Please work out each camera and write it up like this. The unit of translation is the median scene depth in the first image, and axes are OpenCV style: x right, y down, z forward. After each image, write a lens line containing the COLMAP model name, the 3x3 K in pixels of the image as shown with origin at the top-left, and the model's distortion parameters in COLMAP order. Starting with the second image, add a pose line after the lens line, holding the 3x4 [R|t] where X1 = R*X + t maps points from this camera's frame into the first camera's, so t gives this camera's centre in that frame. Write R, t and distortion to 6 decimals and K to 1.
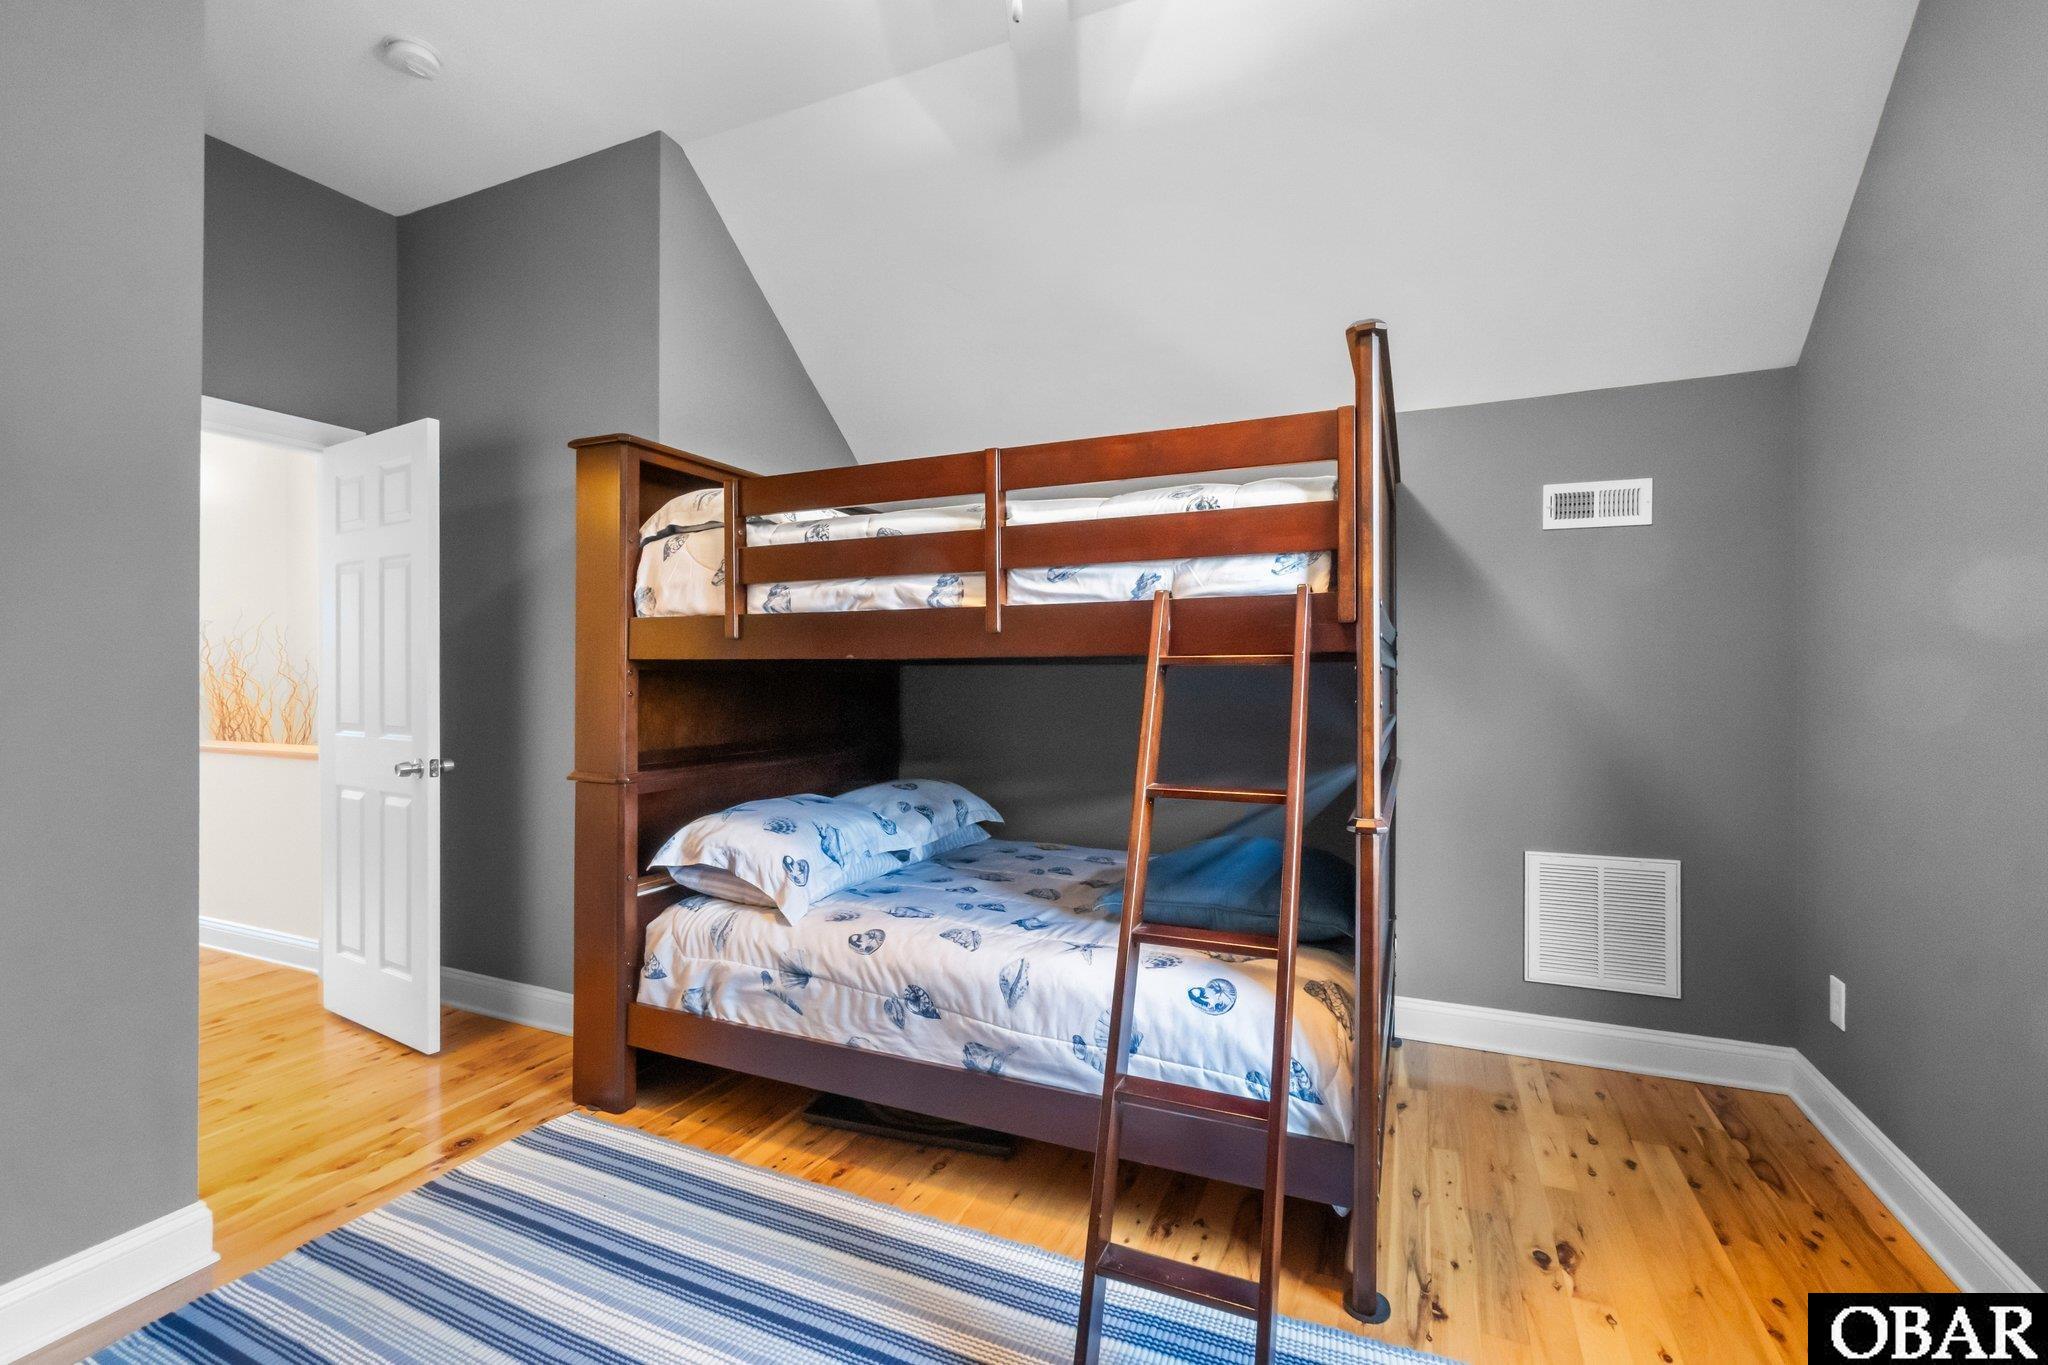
lens RADIAL K [[892.7, 0, 1024.0], [0, 892.7, 682.5], [0, 0, 1]] dist [-0.004046, 0.000003]
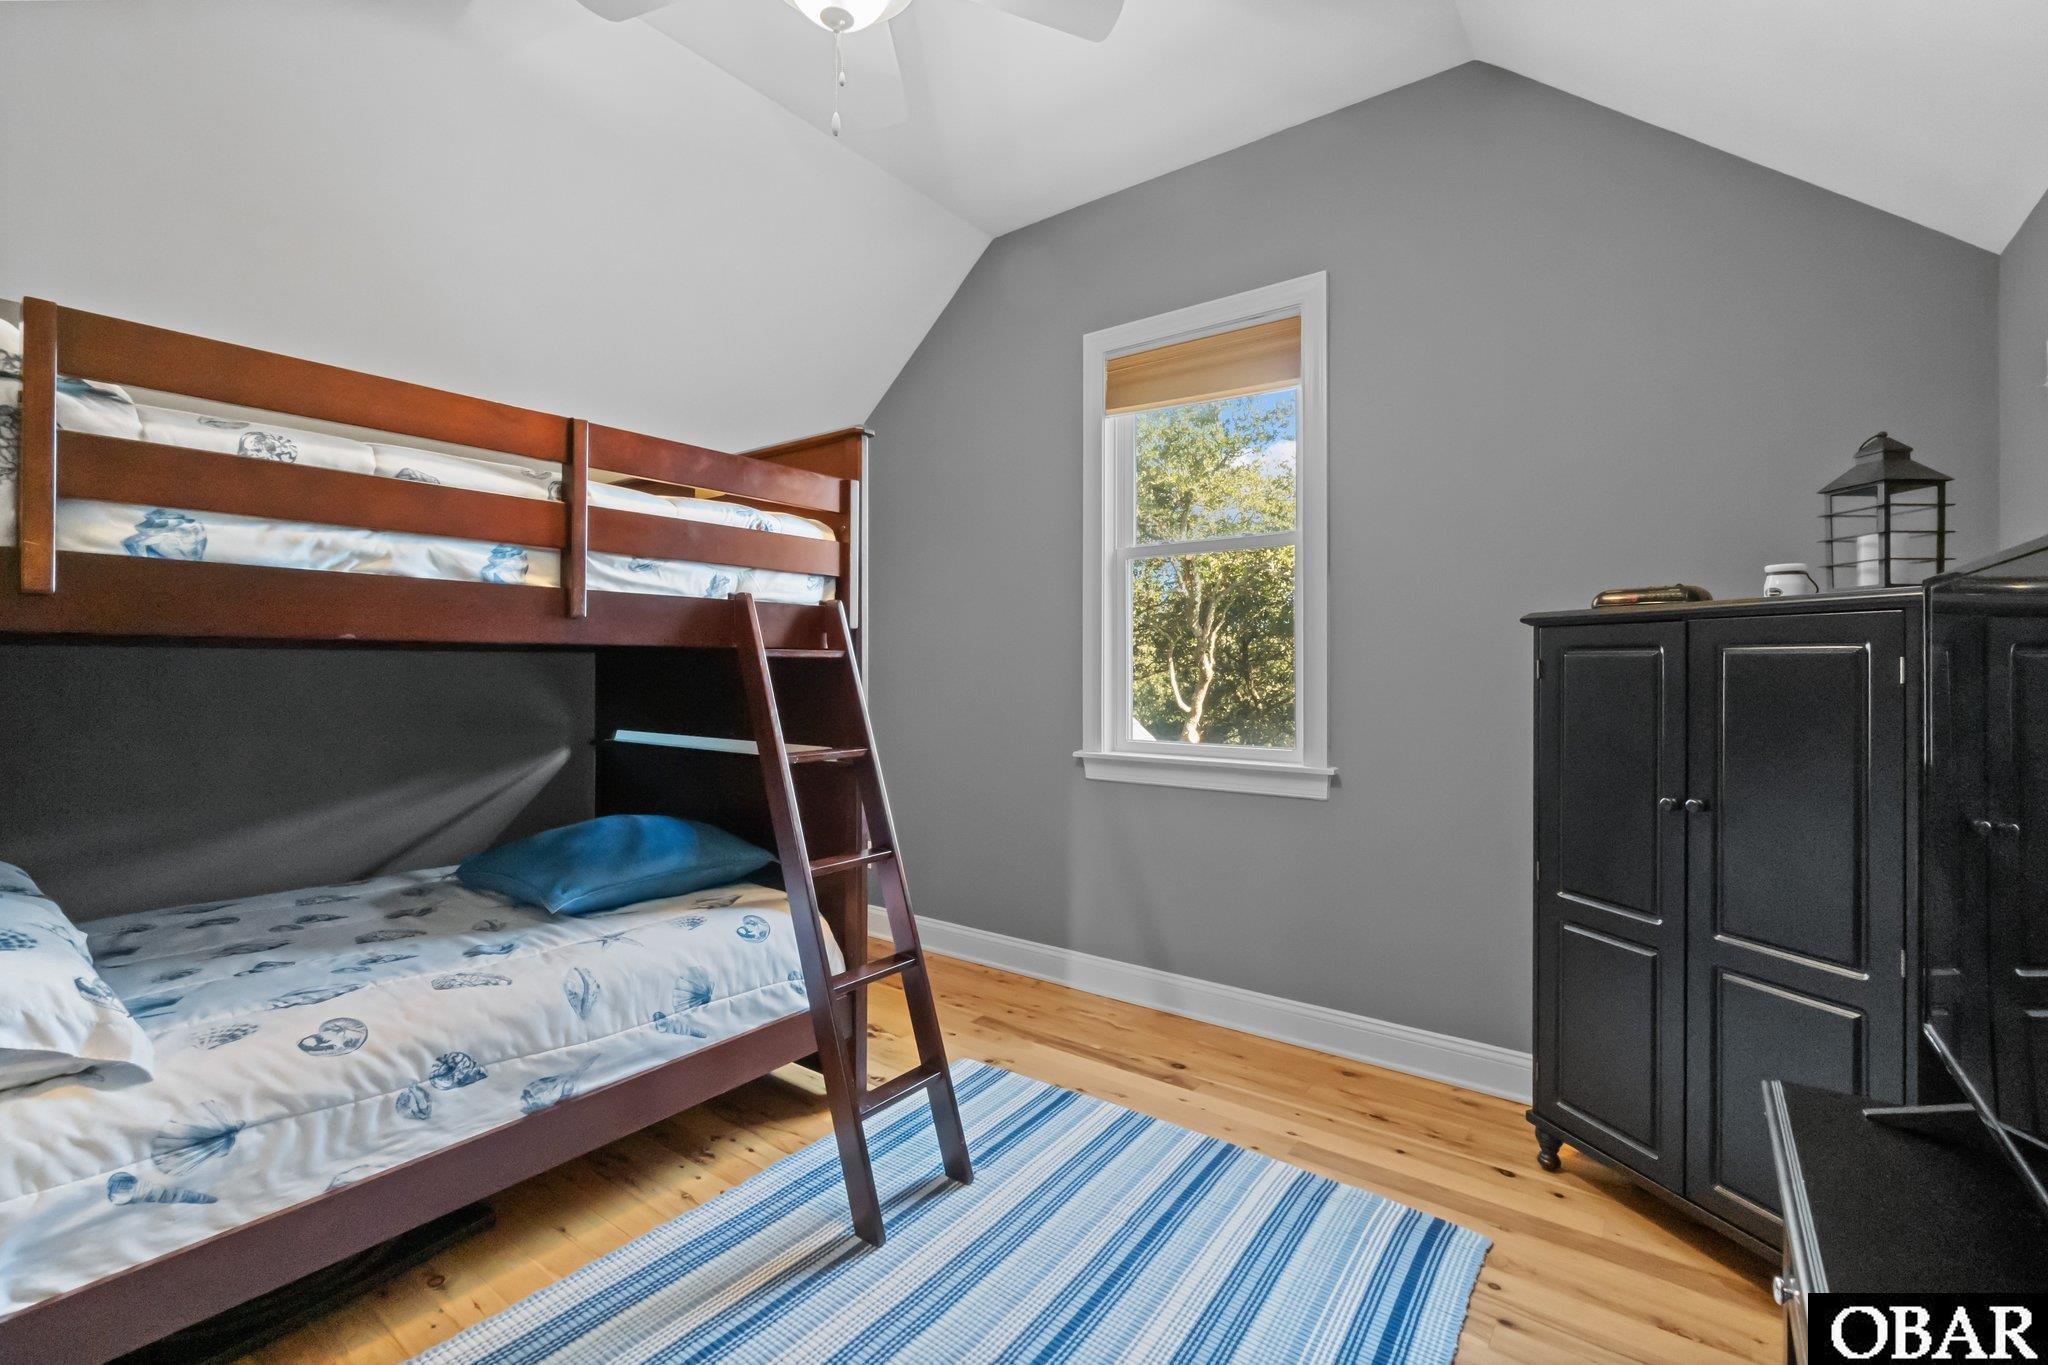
lens RADIAL K [[884.0, 0, 1030.8], [0, 884.0, 669.9], [0, 0, 1]] dist [-0.003865, 0.001140]
pose [[0.222271, -0.001304, 0.974984, -0.768219], [0.004225, 0.999991, 0.000374, -0.000287], [-0.974976, 0.004036, 0.222275, 0.316719]]
